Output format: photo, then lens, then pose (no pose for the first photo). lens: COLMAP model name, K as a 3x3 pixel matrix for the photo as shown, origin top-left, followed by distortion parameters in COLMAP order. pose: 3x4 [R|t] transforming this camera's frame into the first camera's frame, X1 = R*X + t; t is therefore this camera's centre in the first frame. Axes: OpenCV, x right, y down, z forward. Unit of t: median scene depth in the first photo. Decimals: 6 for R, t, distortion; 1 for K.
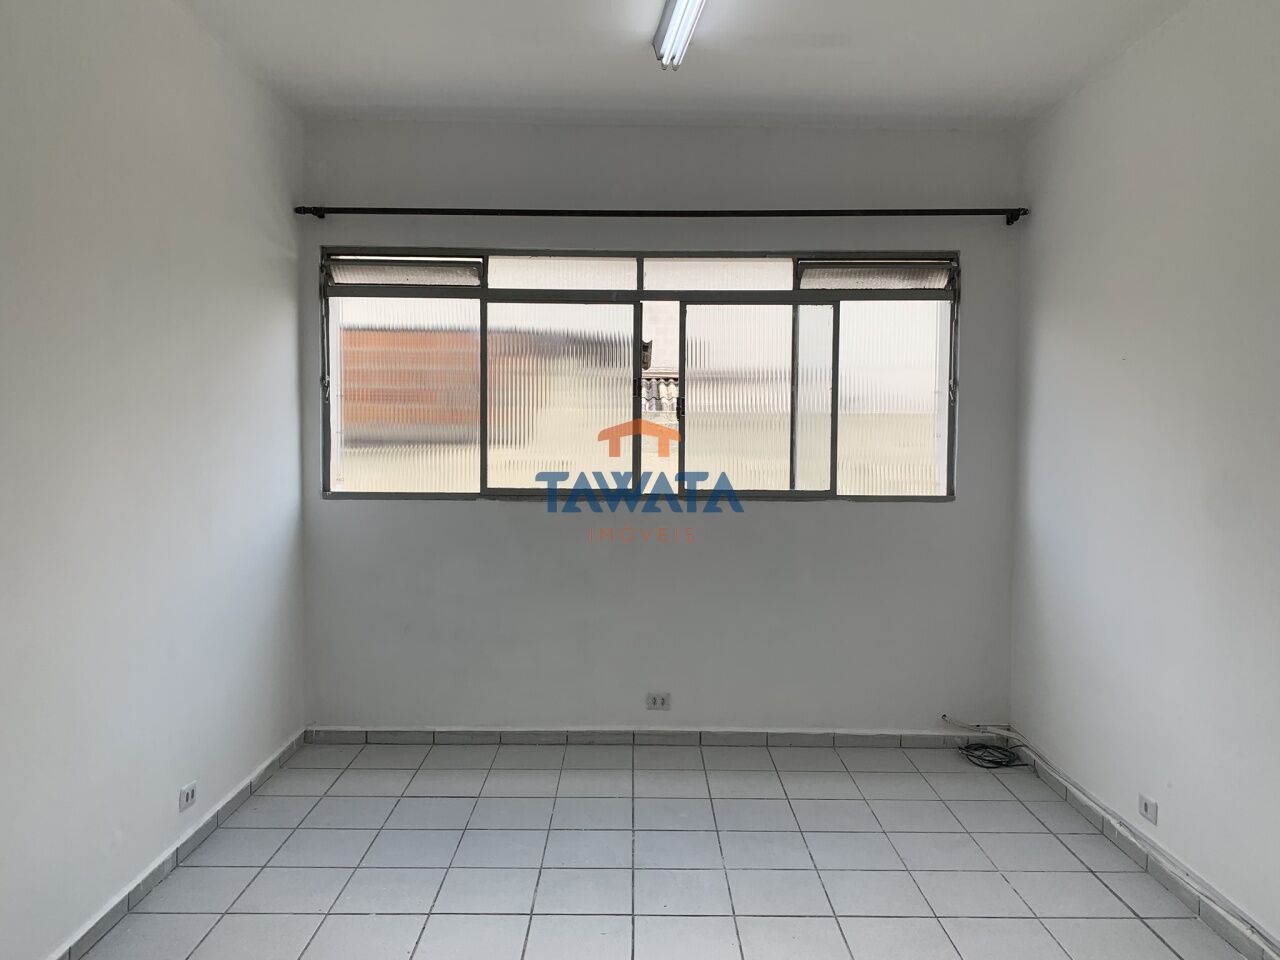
lens RADIAL K [[981.0, 0, 640.0], [0, 981.0, 480.0], [0, 0, 1]] dist [0.126622, -0.203711]
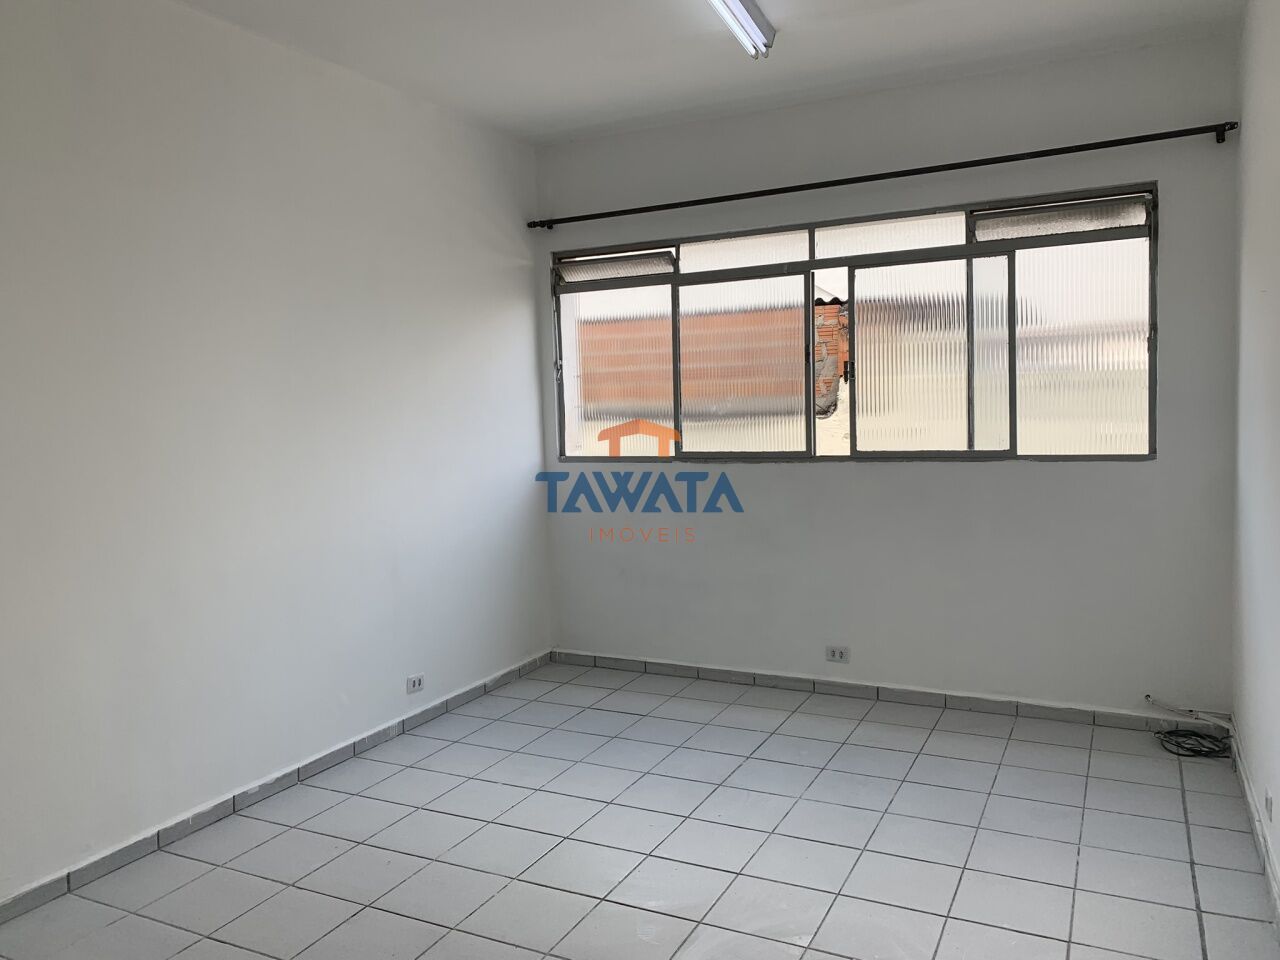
lens RADIAL K [[980.3, 0, 640.0], [0, 980.3, 480.0], [0, 0, 1]] dist [0.072488, -0.054447]
pose [[0.889188, 0.001859, -0.457538, 0.315685], [0.010221, 0.999662, 0.023924, 0.013133], [0.457427, -0.025950, 0.888868, -0.018491]]
